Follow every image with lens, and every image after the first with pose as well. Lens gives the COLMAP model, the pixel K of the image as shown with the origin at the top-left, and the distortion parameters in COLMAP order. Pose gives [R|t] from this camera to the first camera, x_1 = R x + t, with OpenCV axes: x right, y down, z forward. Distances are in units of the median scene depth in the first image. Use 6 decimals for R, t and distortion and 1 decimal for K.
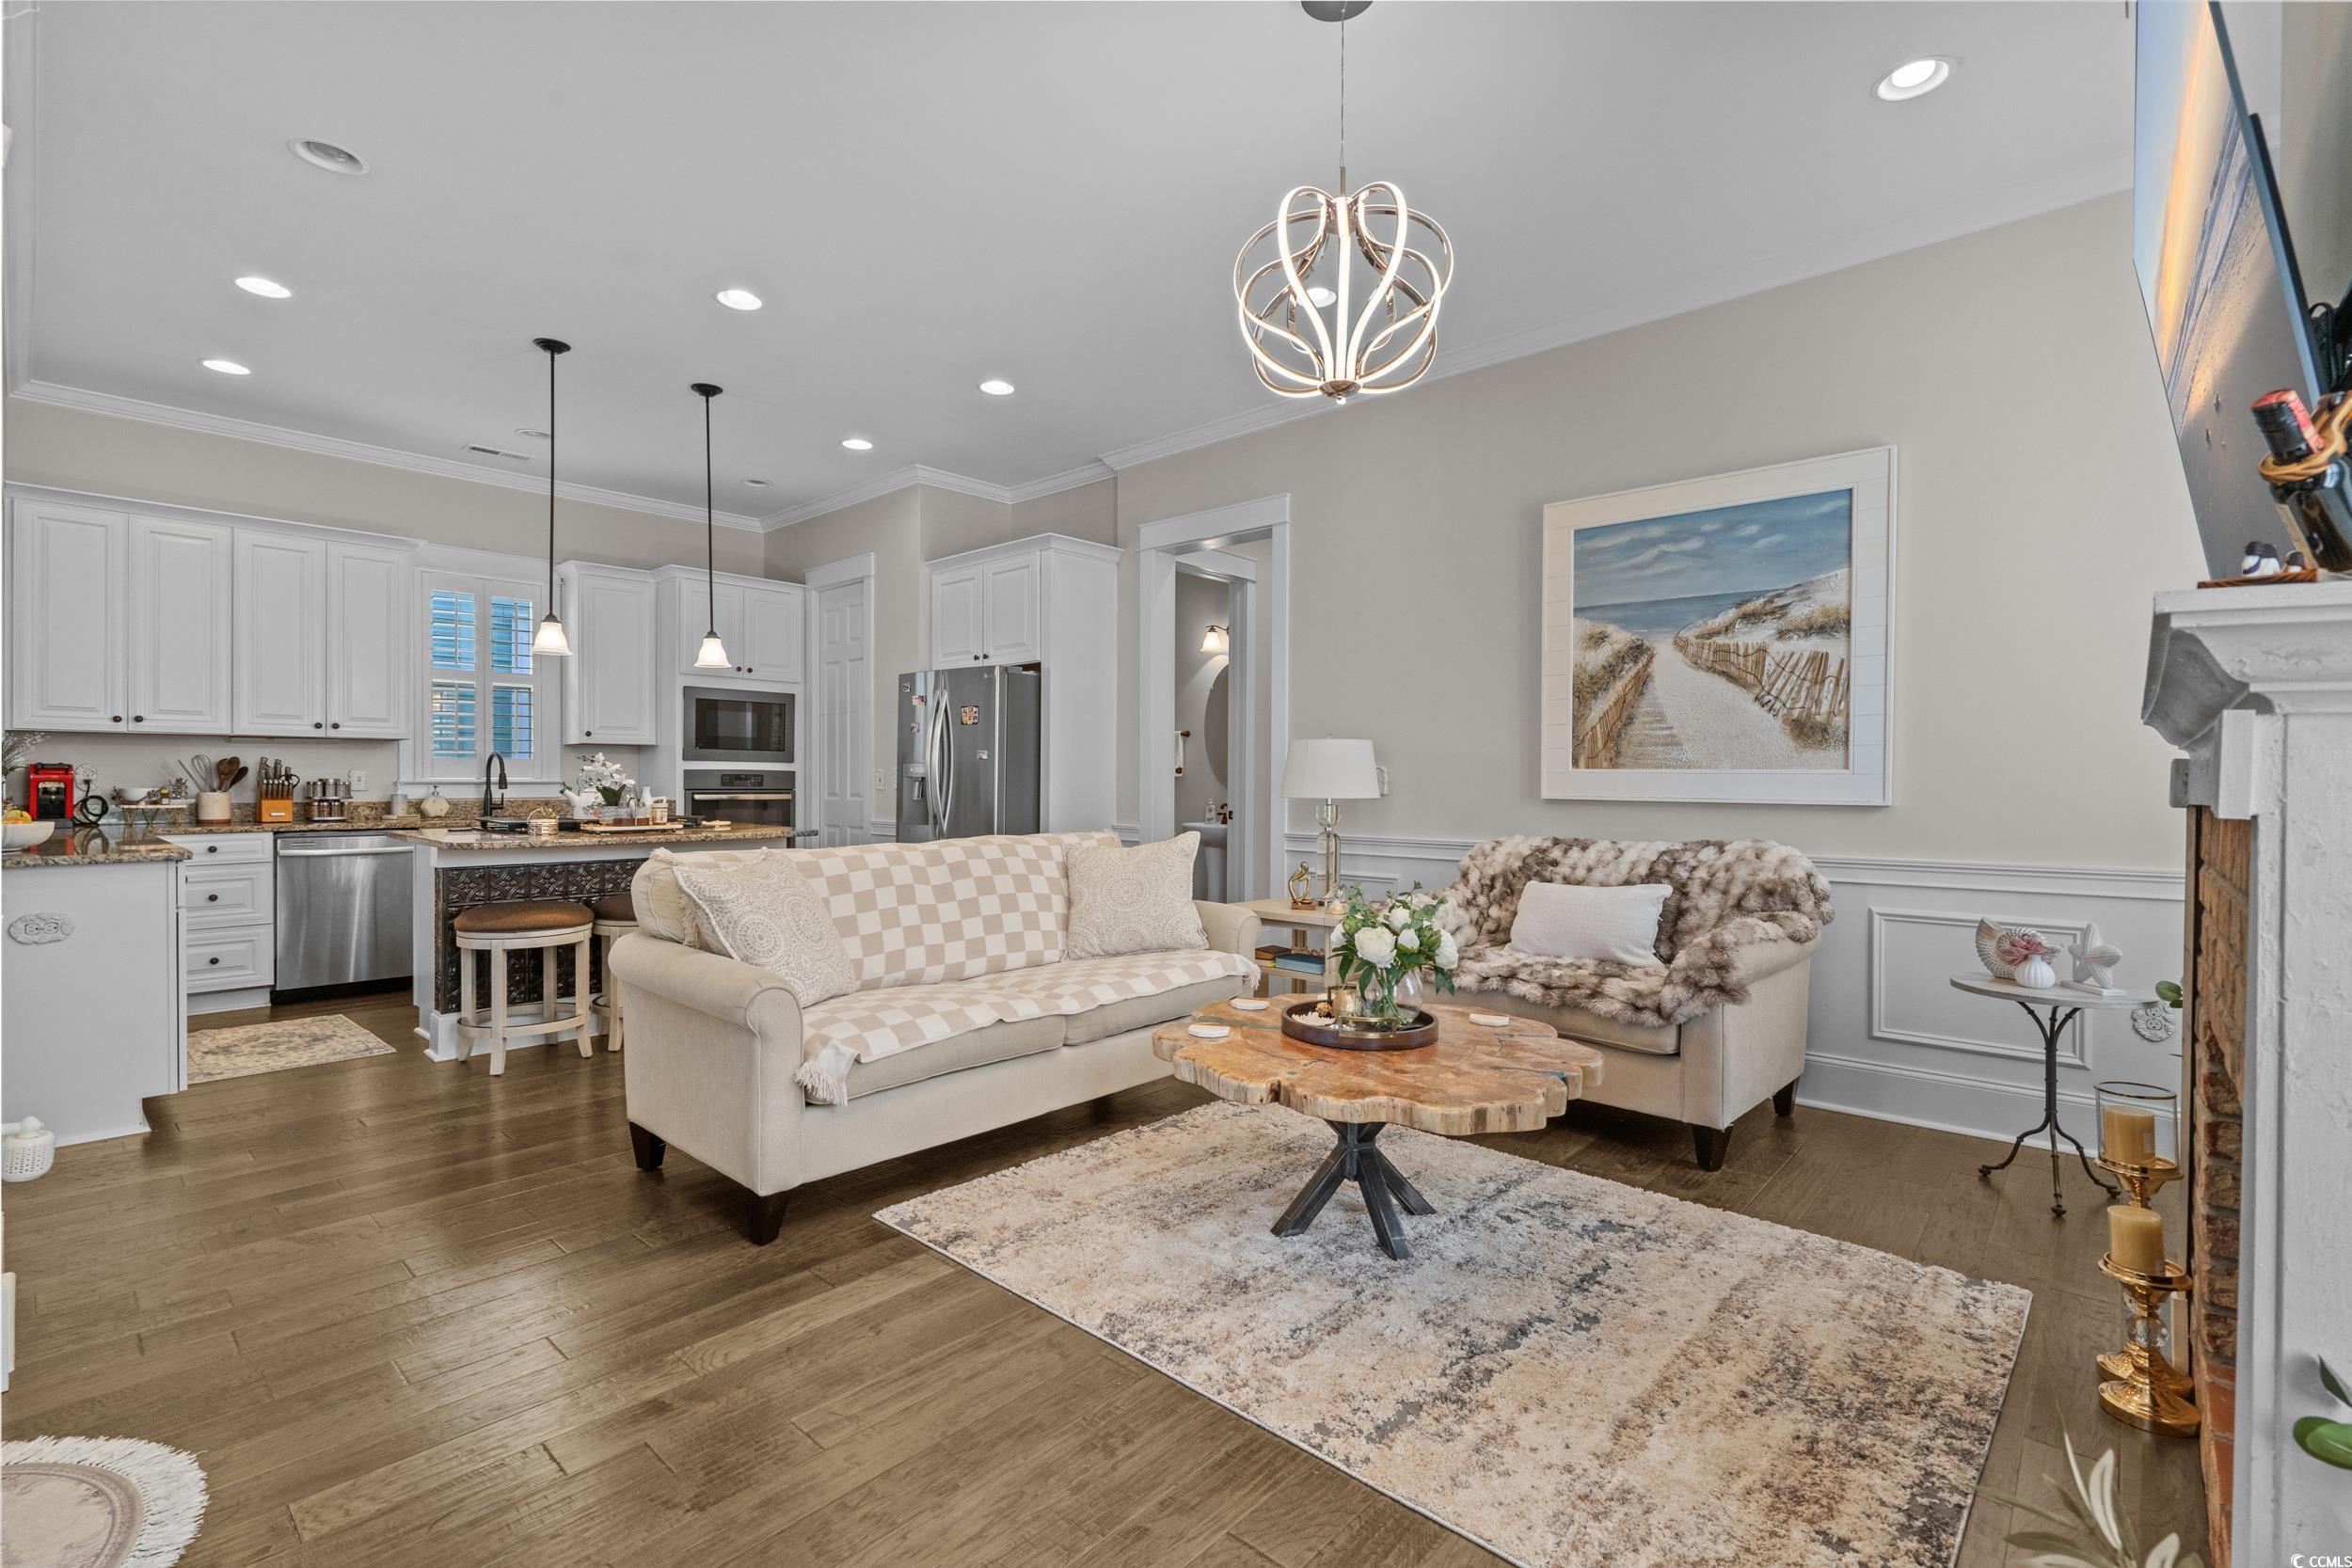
lens RADIAL K [[1047.1, 0, 1166.2], [0, 1047.1, 772.5], [0, 0, 1]] dist [-0.000943, 0.000531]
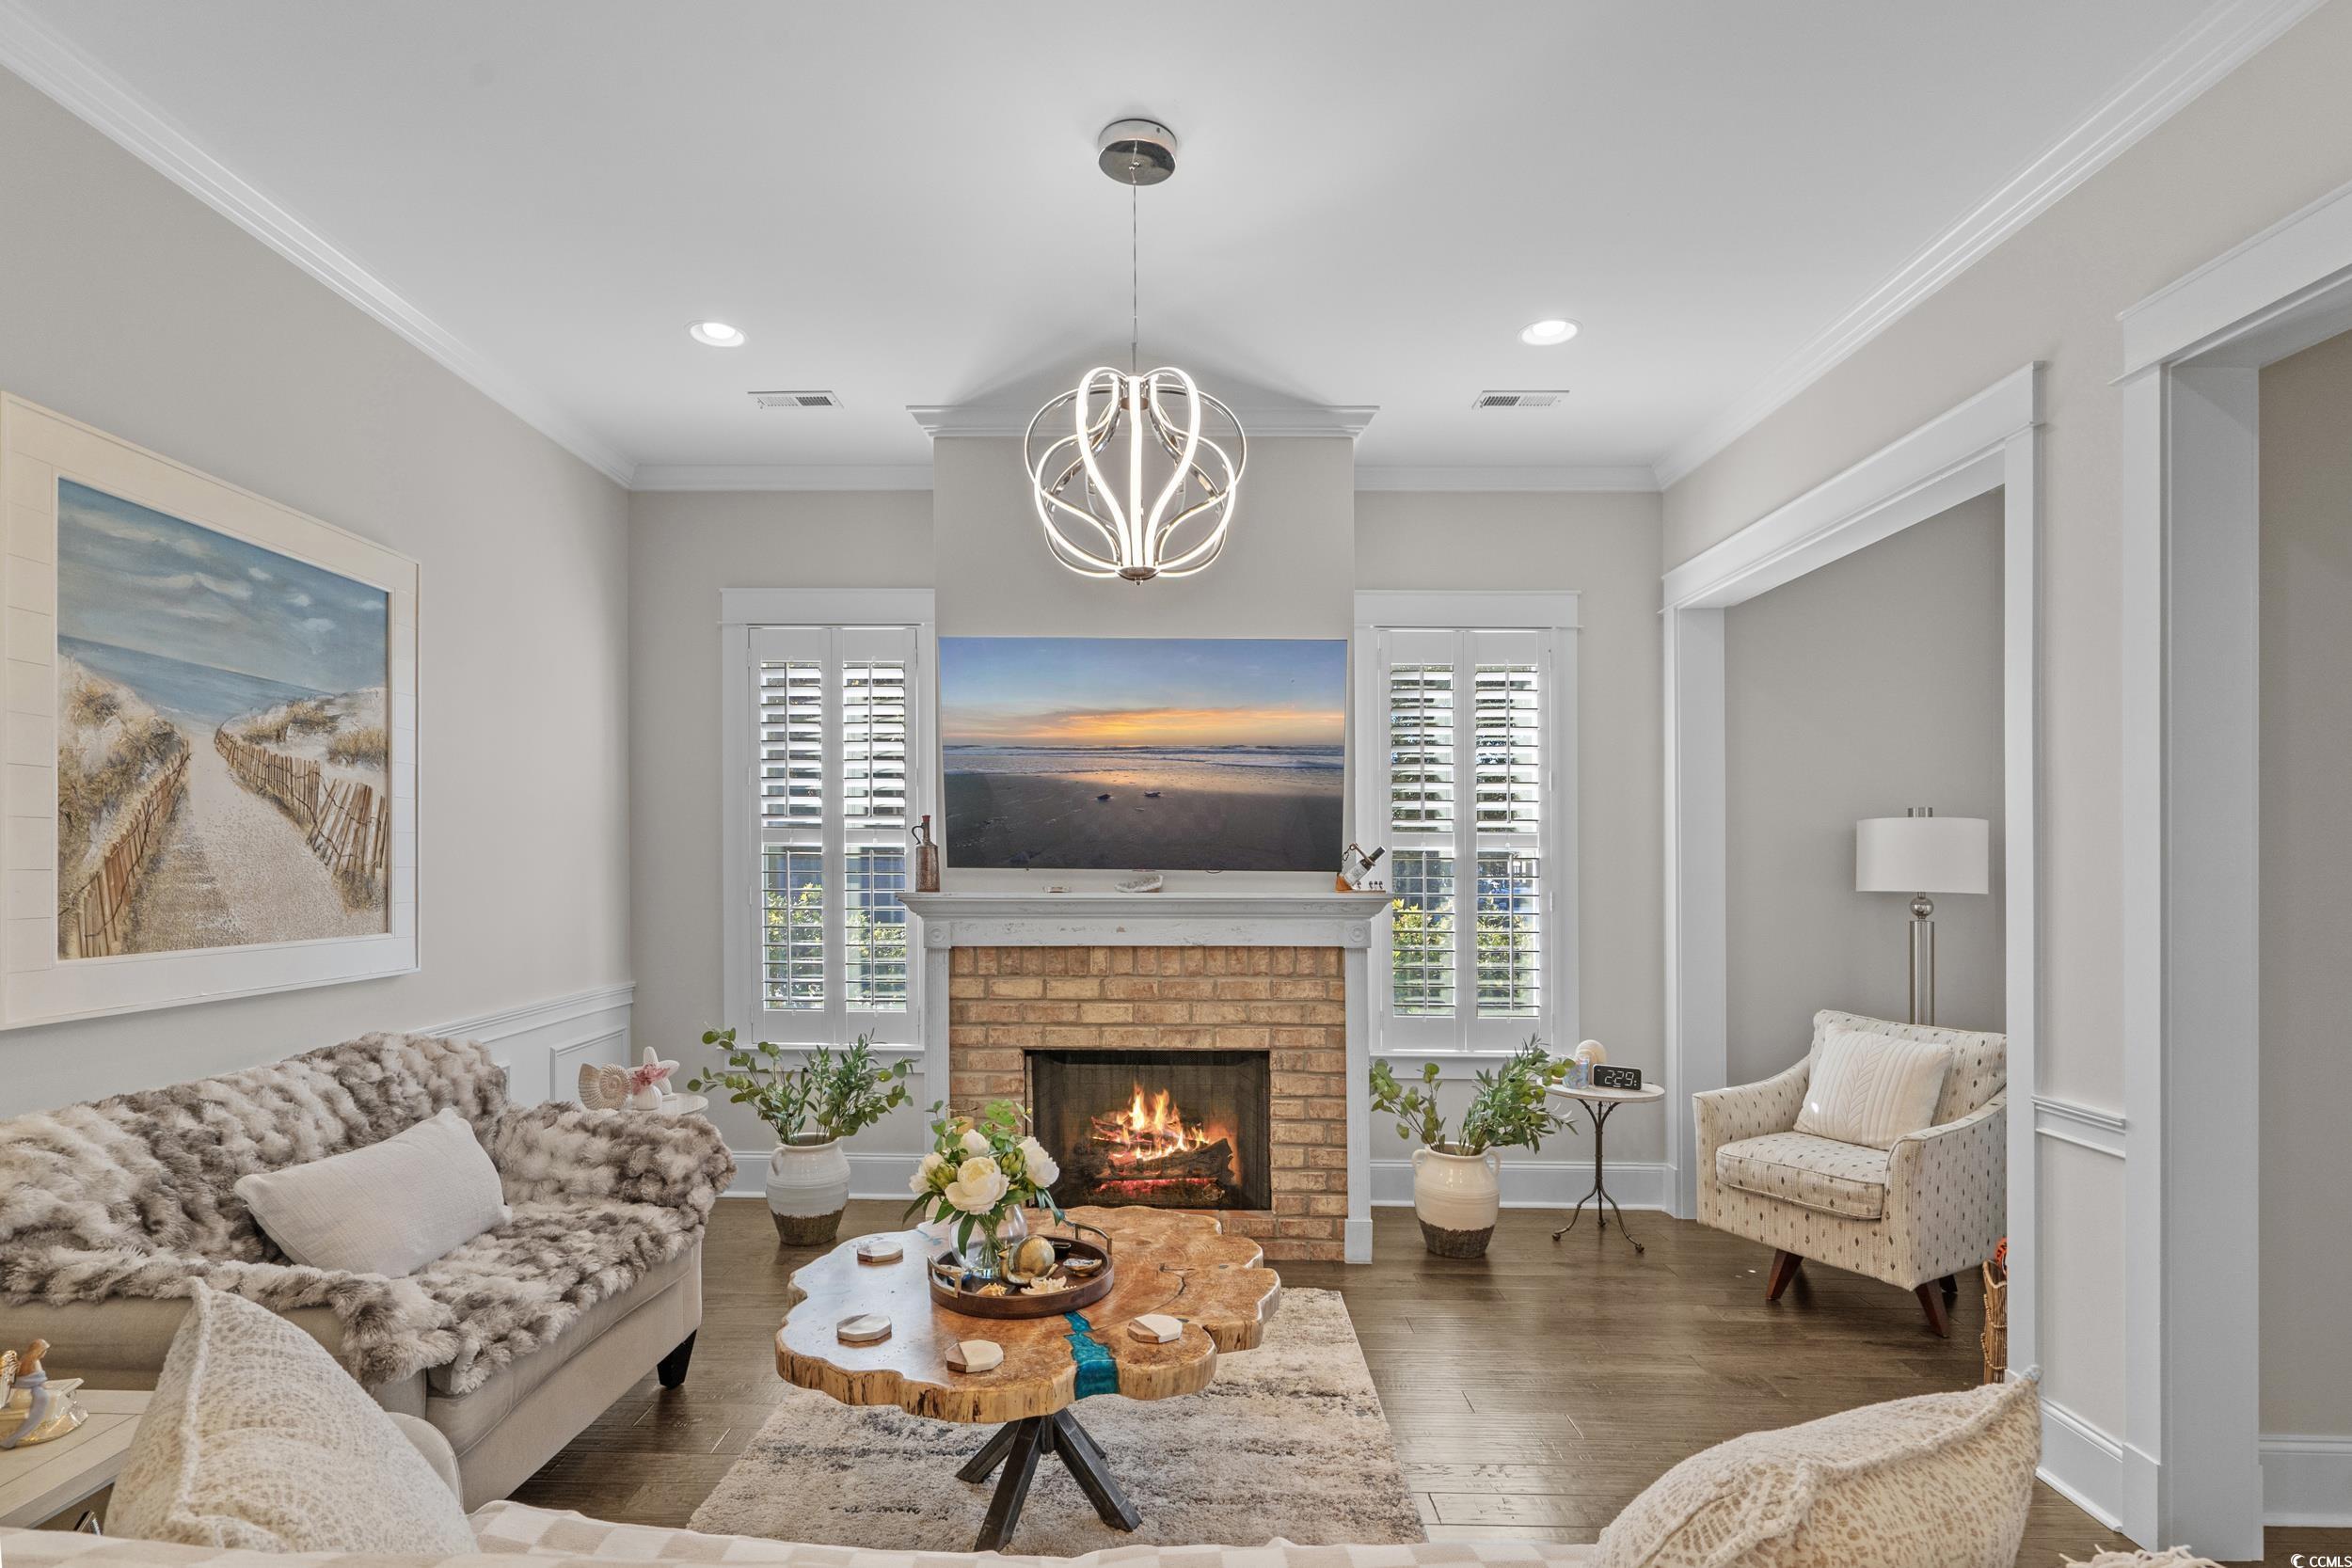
lens RADIAL K [[1133.3, 0, 1138.3], [0, 1133.3, 873.4], [0, 0, 1]] dist [-0.001751, 0.000964]
pose [[-0.653728, -0.013147, 0.756616, -0.303361], [-0.008638, 0.999914, 0.009911, -0.046971], [-0.756681, -0.000056, -0.653785, 0.838932]]
